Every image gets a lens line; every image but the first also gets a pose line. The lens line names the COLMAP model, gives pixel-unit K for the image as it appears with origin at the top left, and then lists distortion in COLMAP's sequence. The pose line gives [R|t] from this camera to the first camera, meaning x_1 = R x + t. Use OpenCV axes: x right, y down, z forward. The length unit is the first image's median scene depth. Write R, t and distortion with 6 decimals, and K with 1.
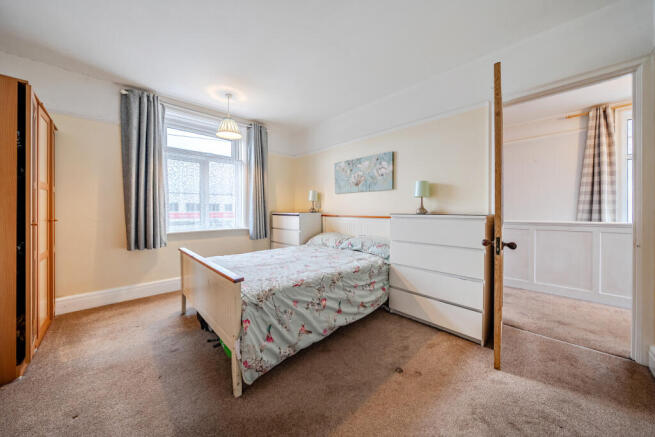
lens RADIAL K [[218.4, 0, 311.9], [0, 218.4, 213.5], [0, 0, 1]] dist [-0.000646, -0.000043]
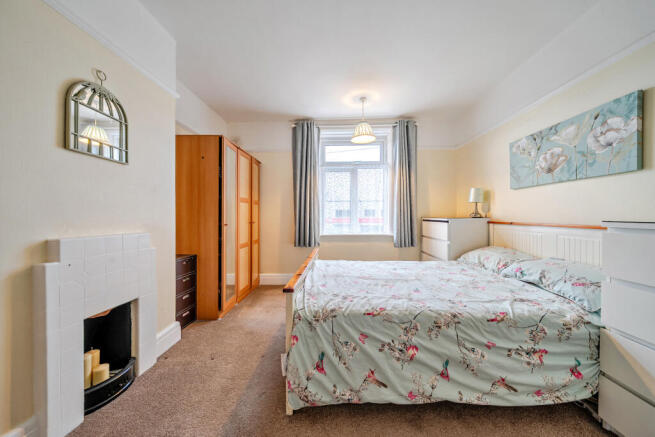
lens RADIAL K [[216.0, 0, 327.5], [0, 216.0, 218.5], [0, 0, 1]] dist [-0.003813, -0.000059]
pose [[0.735639, 0.004783, -0.677357, 0.195768], [-0.005532, 0.999984, 0.001053, -0.001634], [0.677351, 0.002973, 0.735654, 0.209184]]
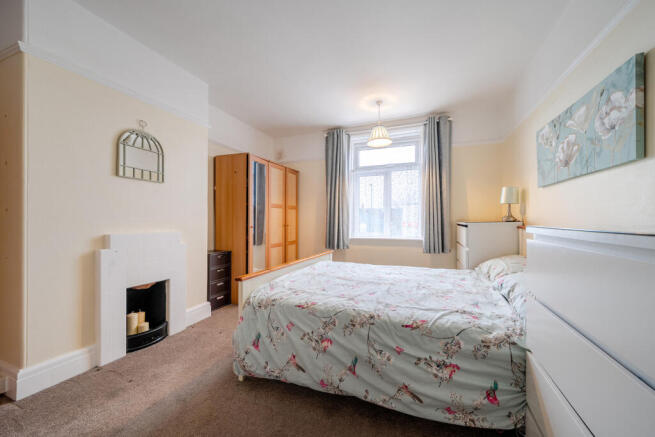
lens RADIAL K [[217.2, 0, 340.5], [0, 217.2, 221.1], [0, 0, 1]] dist [-0.001918, -0.000108]
pose [[0.513469, 0.003005, -0.858103, 0.443655], [-0.008253, 0.999965, -0.001437, -0.003614], [0.858069, 0.007820, 0.513475, 0.417097]]
